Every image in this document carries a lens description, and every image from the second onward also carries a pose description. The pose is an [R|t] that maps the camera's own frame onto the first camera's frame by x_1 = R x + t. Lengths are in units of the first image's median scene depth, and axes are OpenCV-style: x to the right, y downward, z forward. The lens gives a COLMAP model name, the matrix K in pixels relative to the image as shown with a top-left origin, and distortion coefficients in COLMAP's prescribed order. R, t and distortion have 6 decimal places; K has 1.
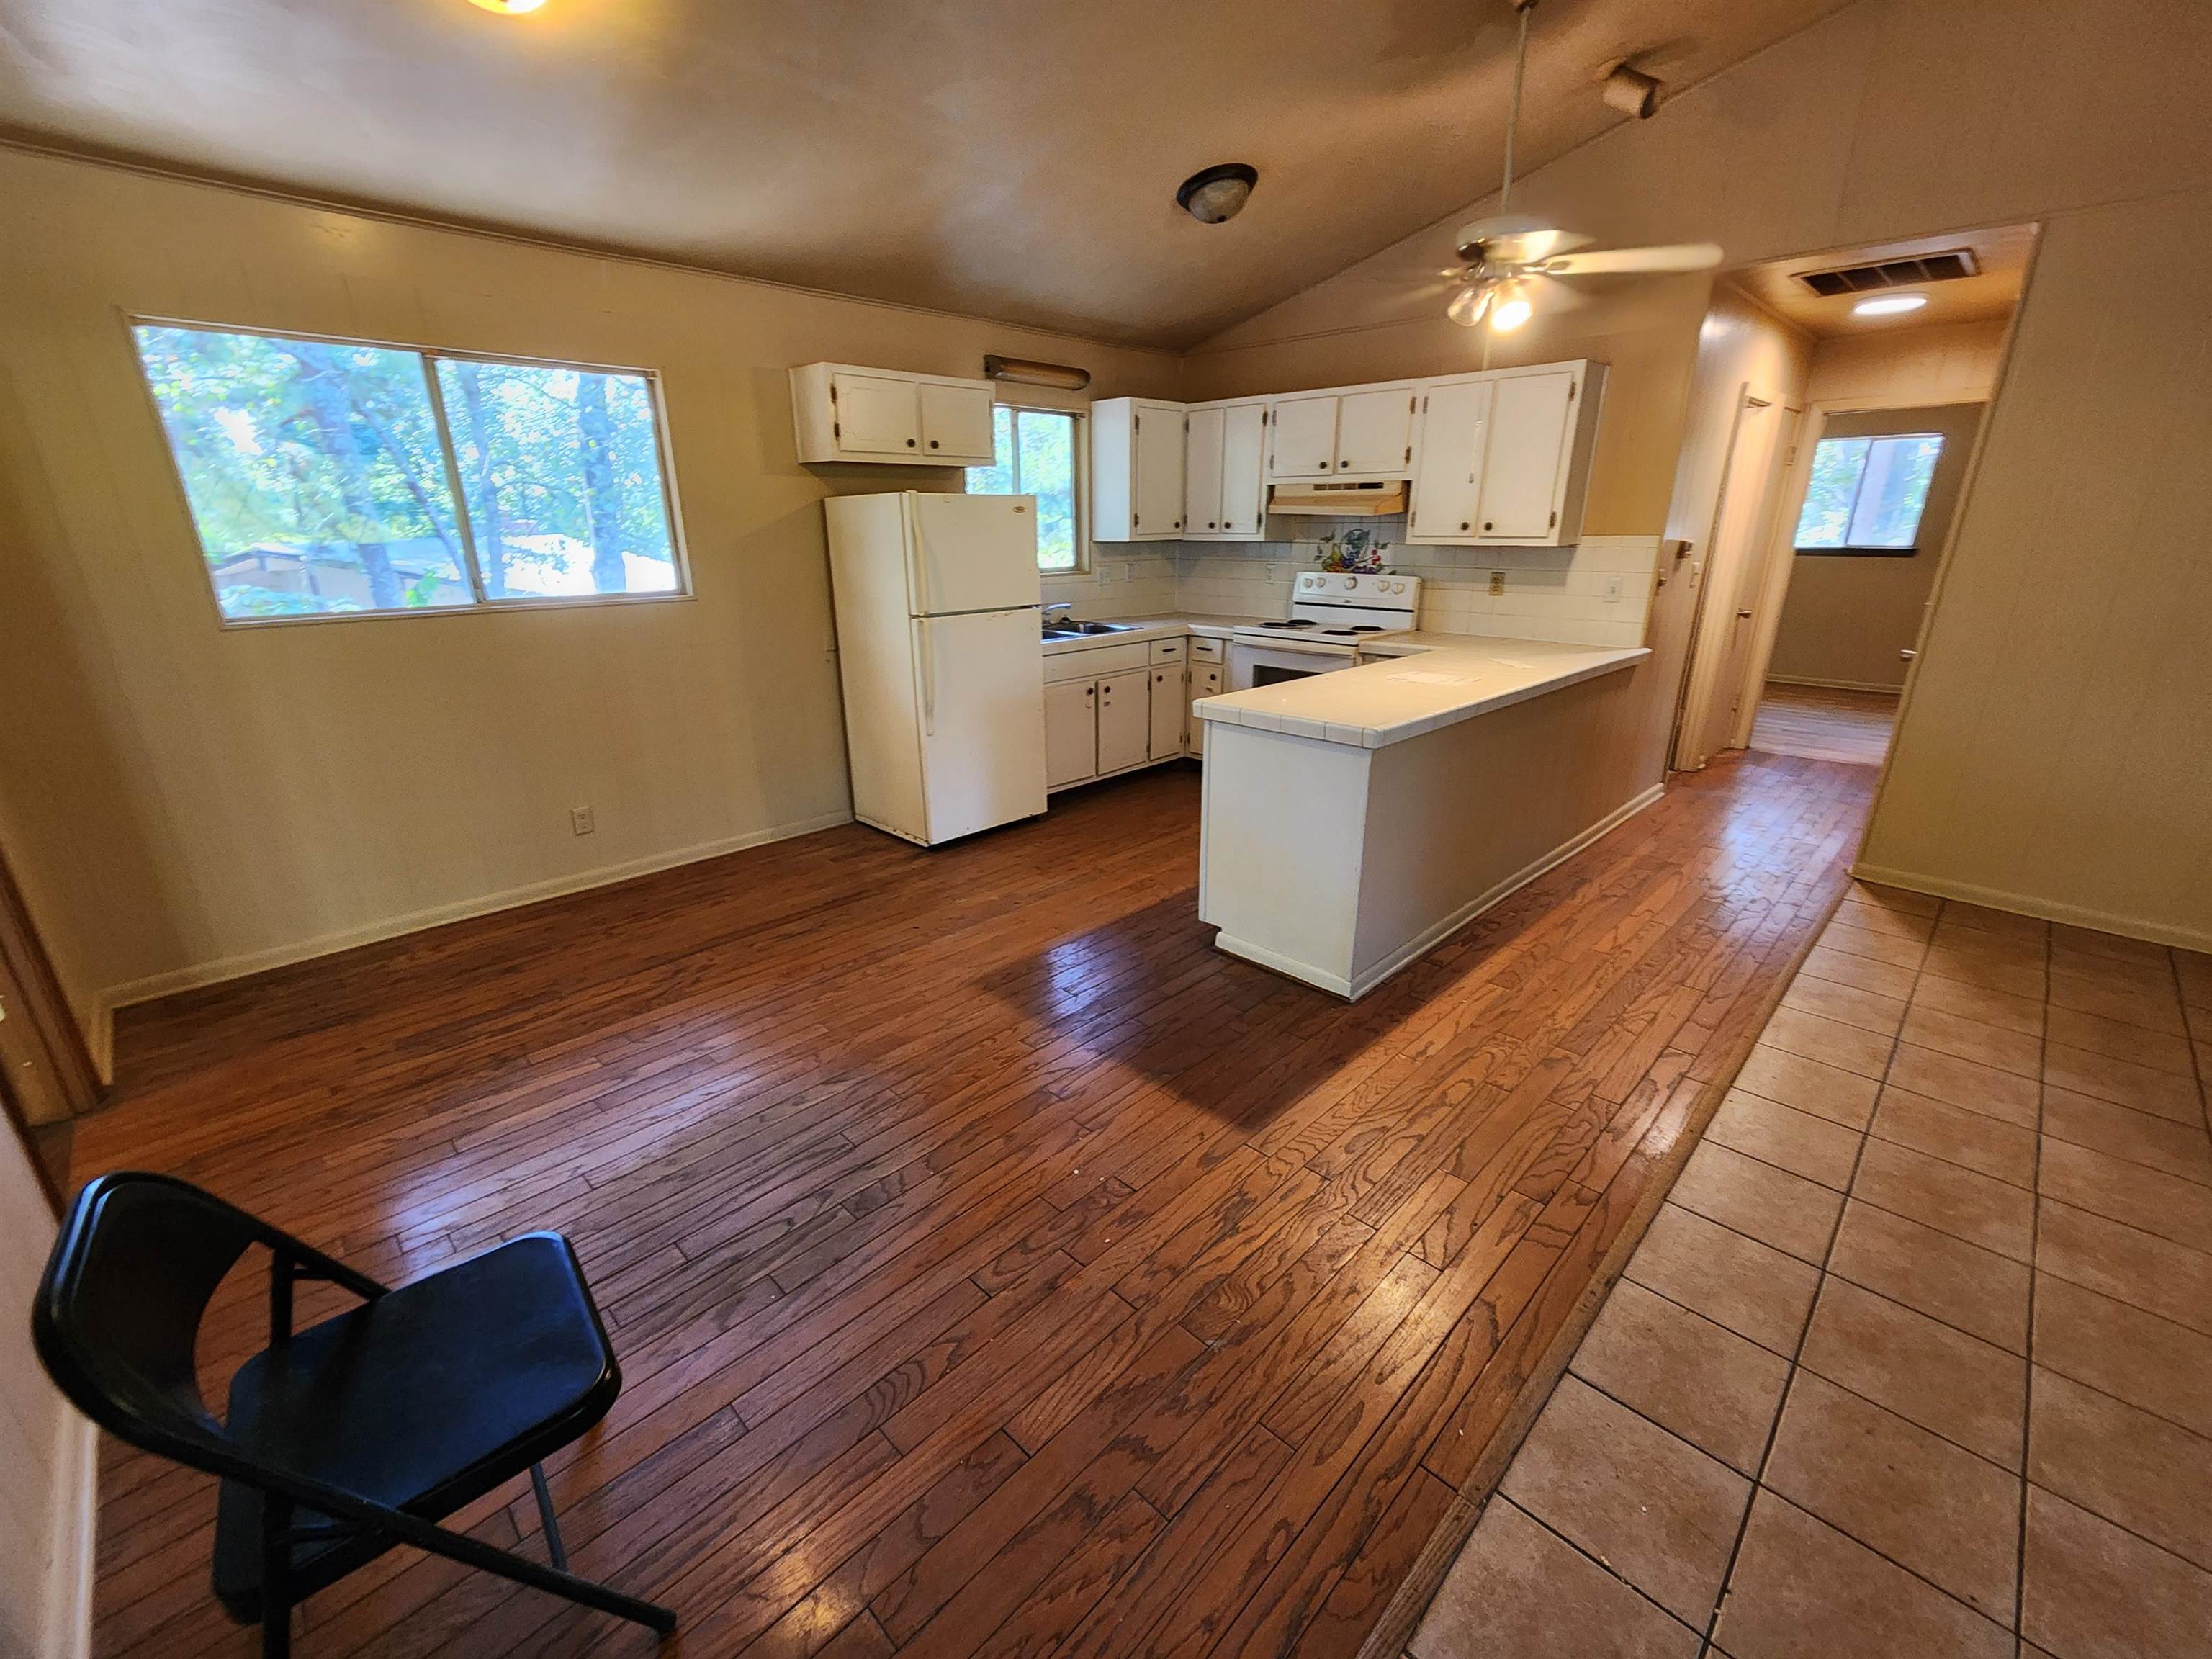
lens RADIAL K [[909.0, 0, 1101.4], [0, 909.0, 839.3], [0, 0, 1]] dist [0.006577, -0.002573]
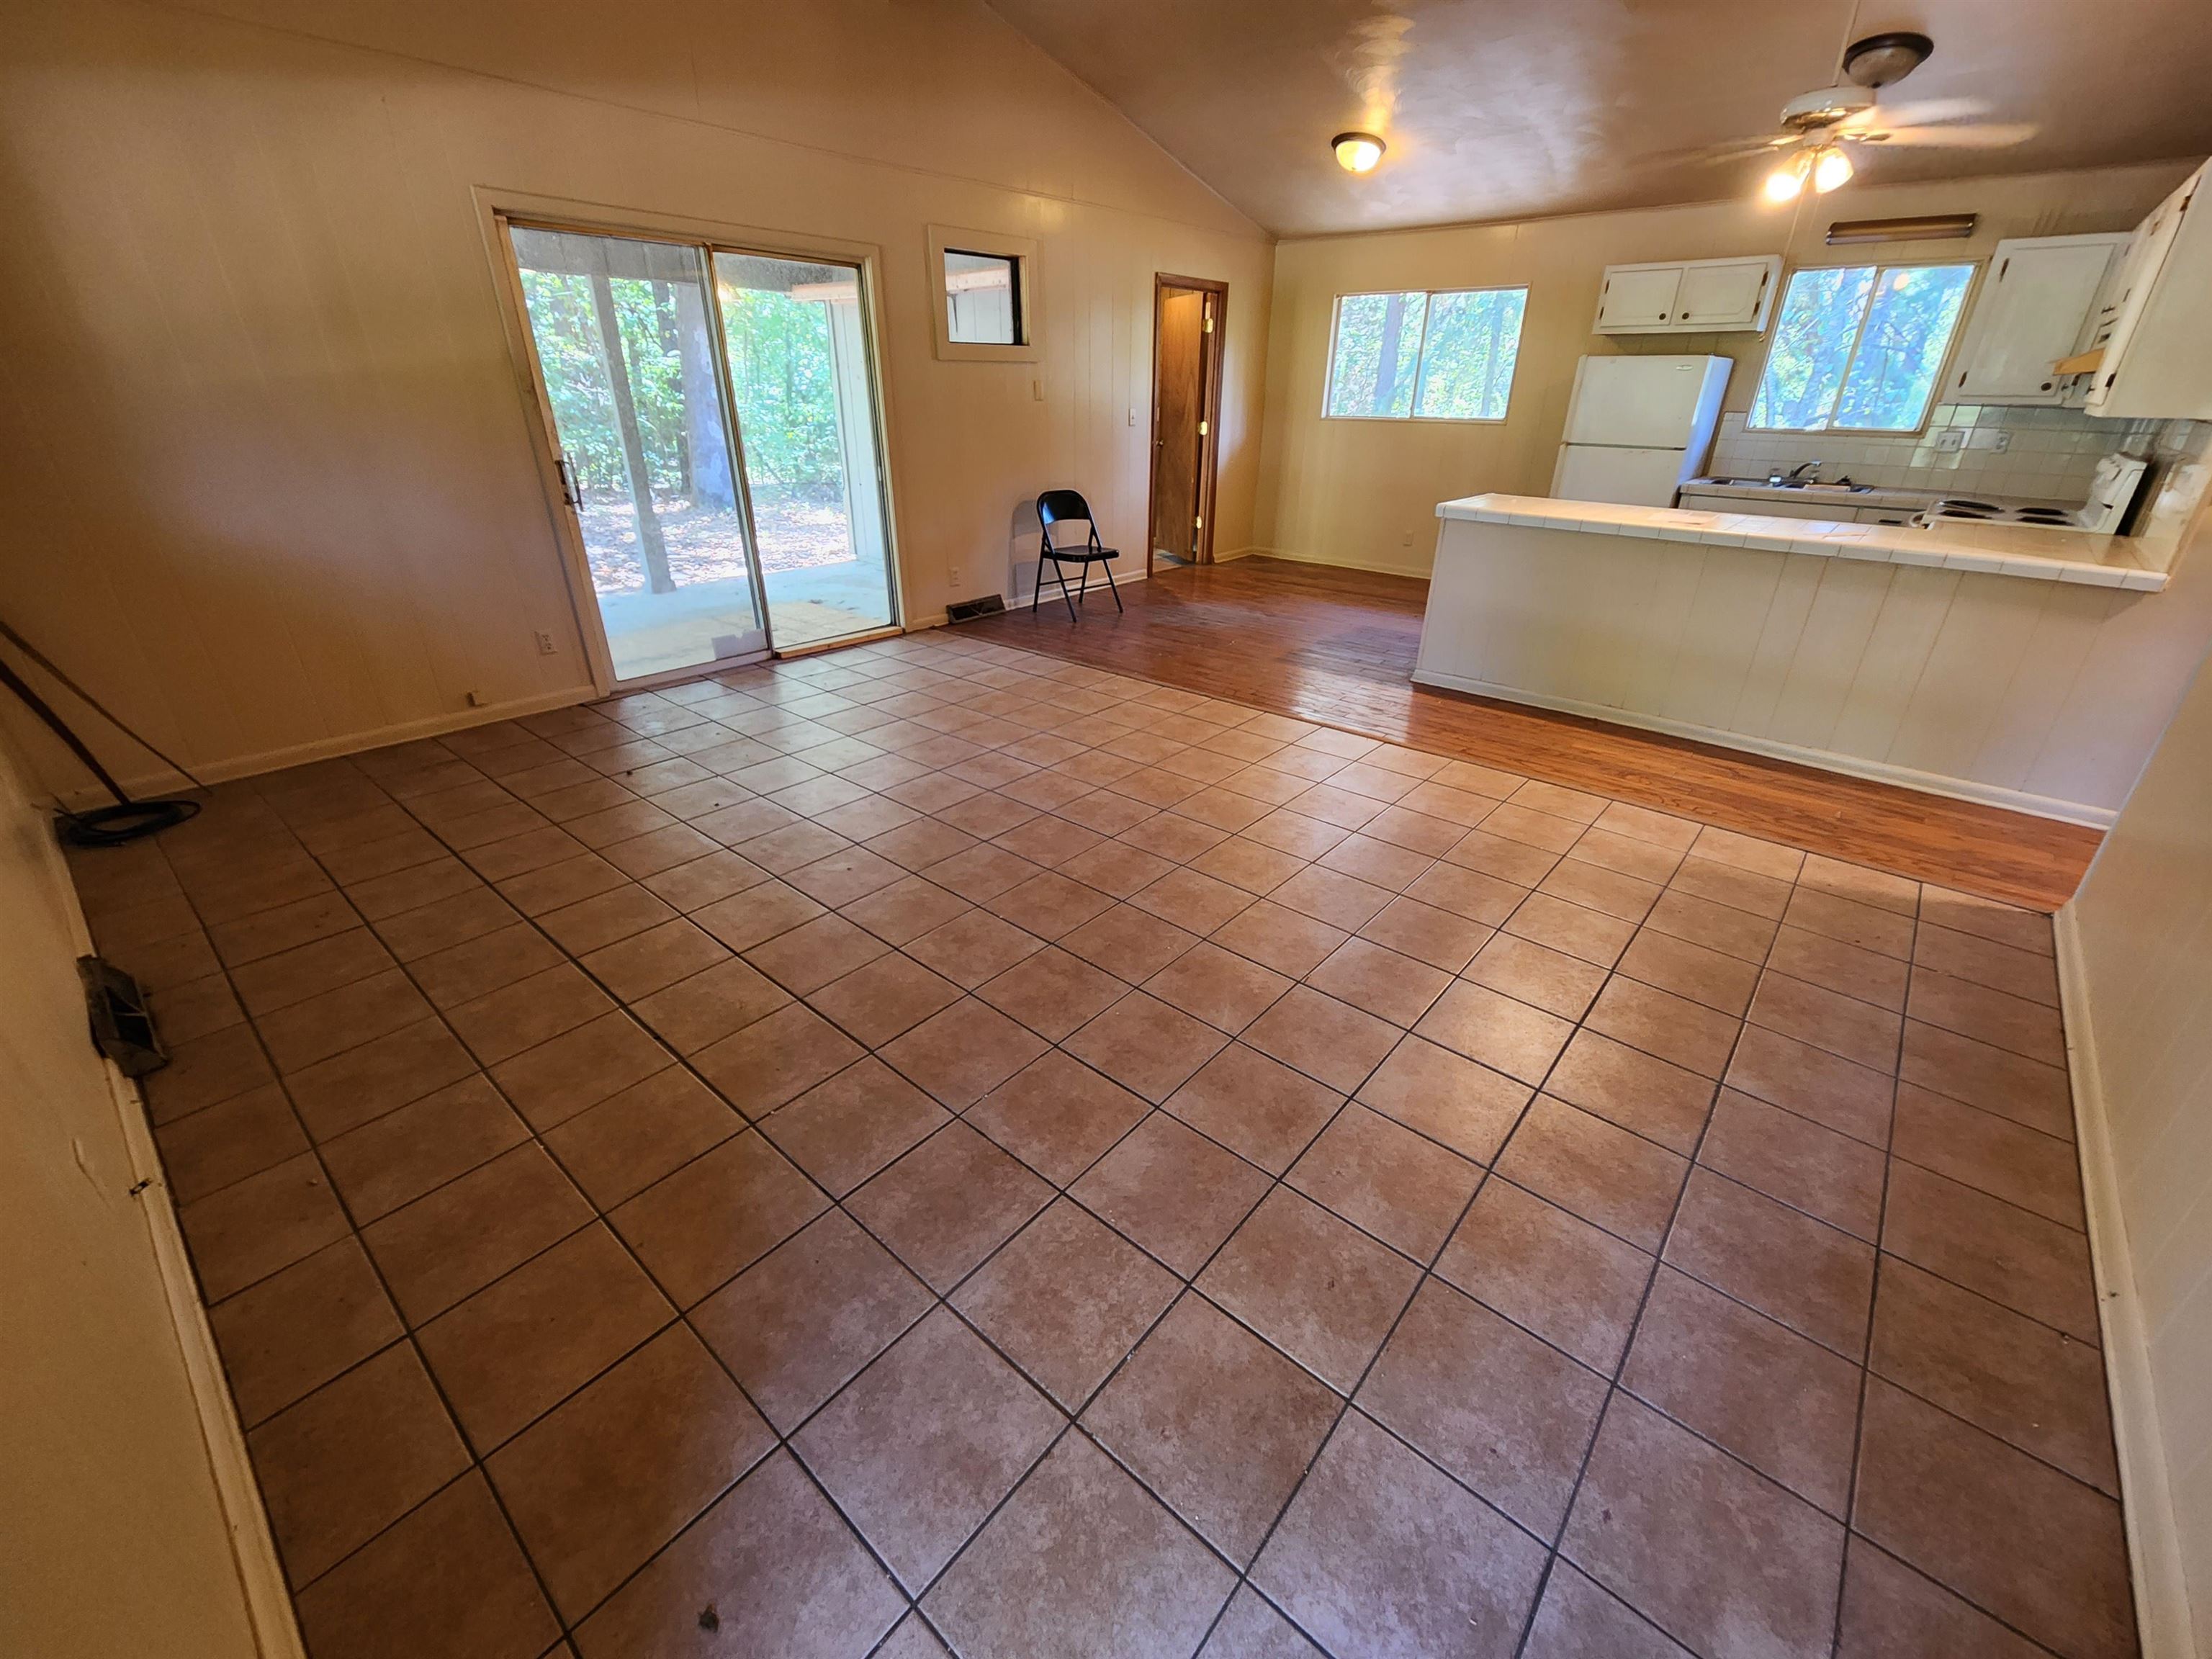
lens RADIAL K [[909.0, 0, 1099.7], [0, 909.0, 824.1], [0, 0, 1]] dist [0.006577, -0.002573]
pose [[0.069919, 0.444608, -0.892992, 1.442704], [-0.339547, 0.852337, 0.397781, -0.051077], [0.937987, 0.275400, 0.210560, 0.149299]]
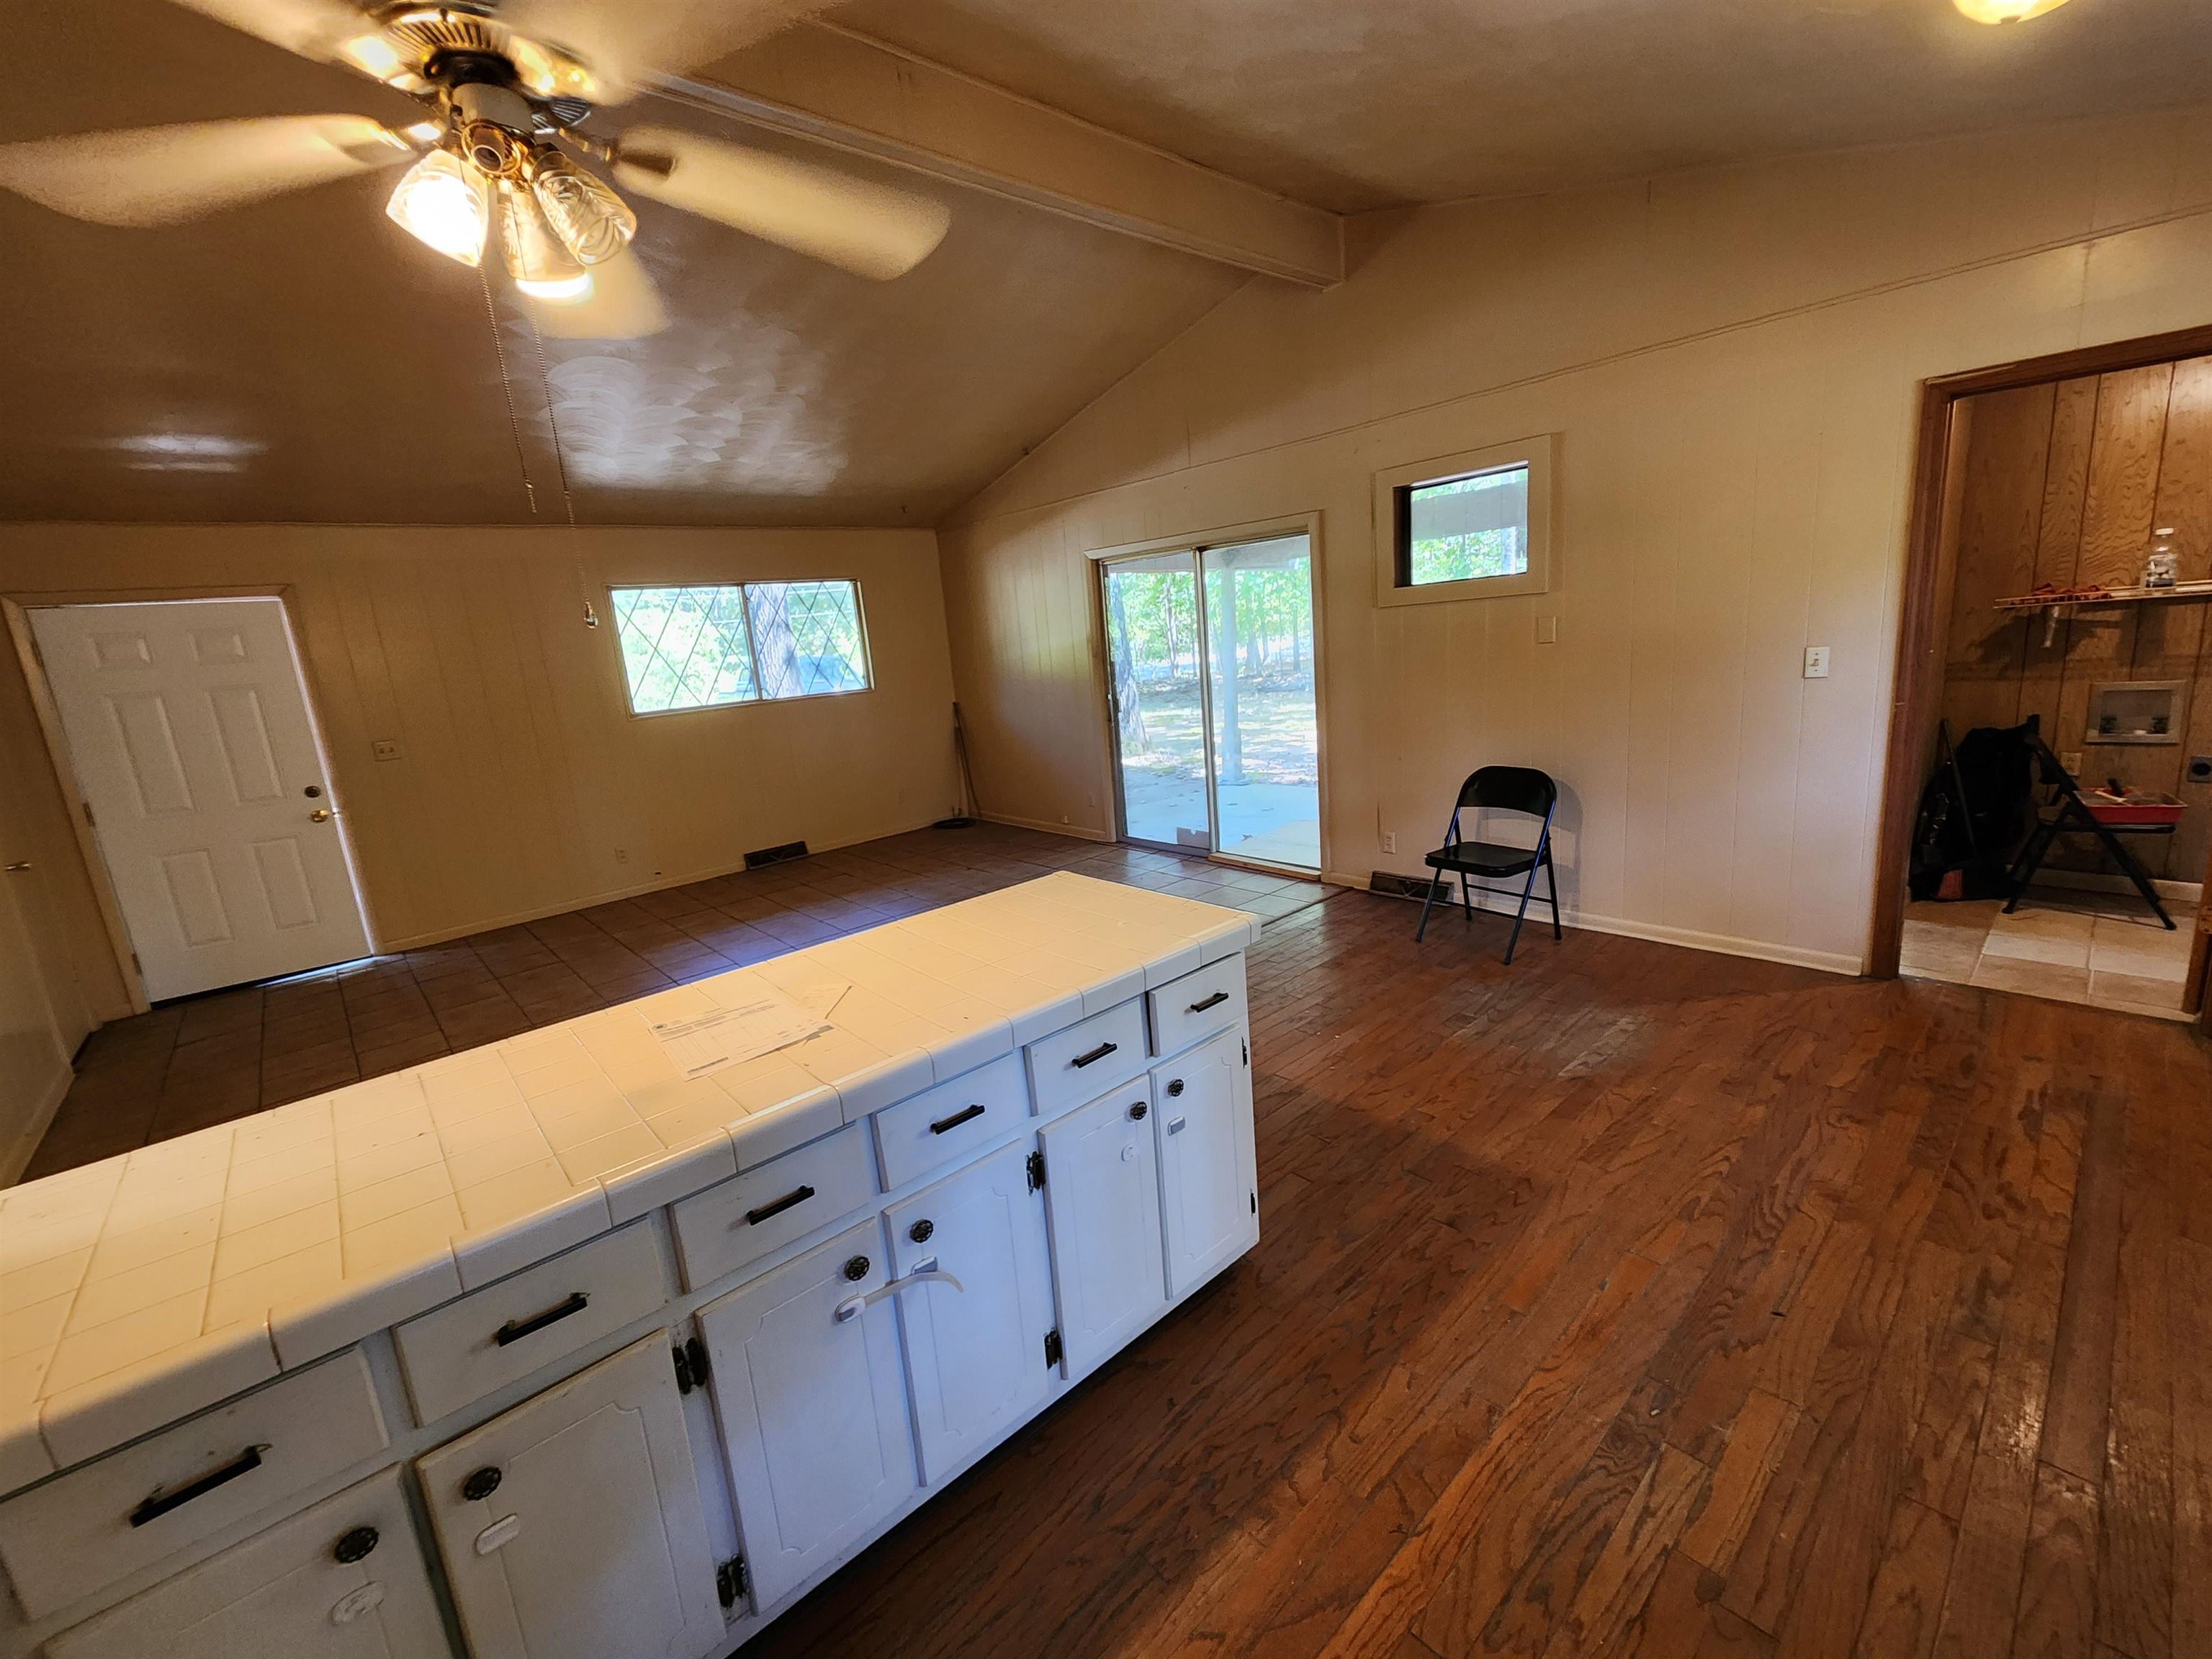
lens RADIAL K [[909.0, 0, 1110.6], [0, 909.0, 827.5], [0, 0, 1]] dist [0.006577, -0.002573]
pose [[-0.994698, 0.077432, 0.067678, 0.130685], [0.101435, 0.847123, 0.521626, -0.455679], [-0.016942, 0.525725, -0.850486, 1.252558]]
